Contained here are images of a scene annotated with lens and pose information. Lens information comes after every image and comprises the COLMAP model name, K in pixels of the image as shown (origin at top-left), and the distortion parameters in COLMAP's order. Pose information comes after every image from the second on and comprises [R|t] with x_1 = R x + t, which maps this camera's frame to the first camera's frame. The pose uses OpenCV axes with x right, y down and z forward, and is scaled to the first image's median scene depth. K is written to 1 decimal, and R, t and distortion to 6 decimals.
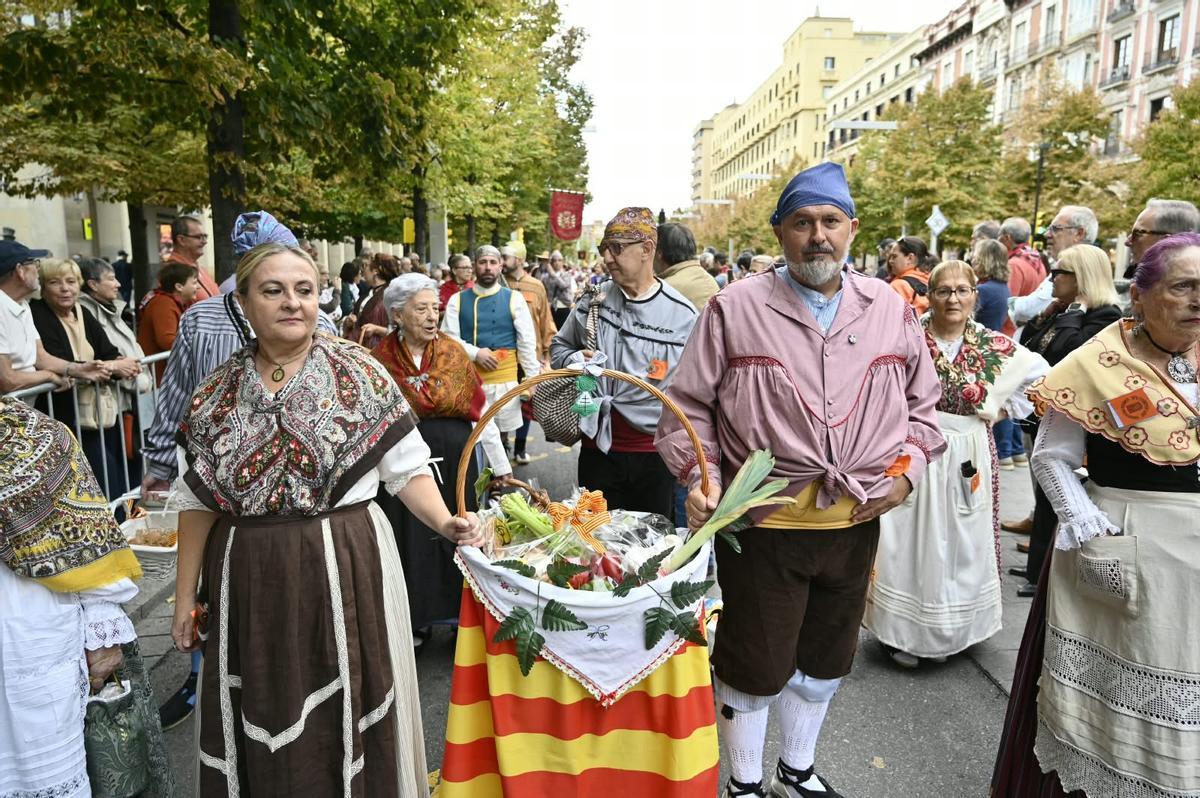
lens RADIAL K [[803.7, 0, 595.9], [0, 803.7, 392.7], [0, 0, 1]] dist [-0.000694, 0.001422]
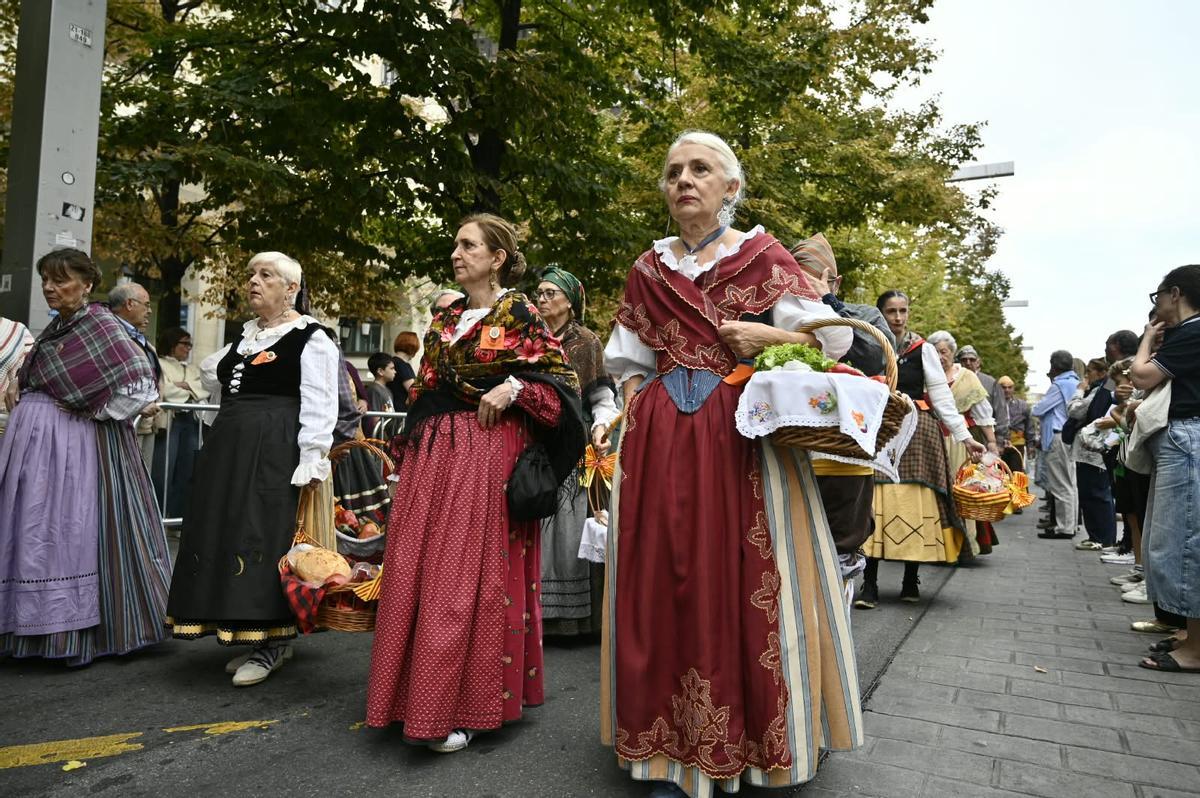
lens RADIAL K [[803.7, 0, 595.9], [0, 803.7, 392.7], [0, 0, 1]] dist [-0.000694, 0.001422]
pose [[0.858329, -0.004133, -0.513083, 0.052529], [-0.103075, 0.978194, -0.180312, 0.038922], [0.502640, 0.207653, 0.839186, -0.155942]]
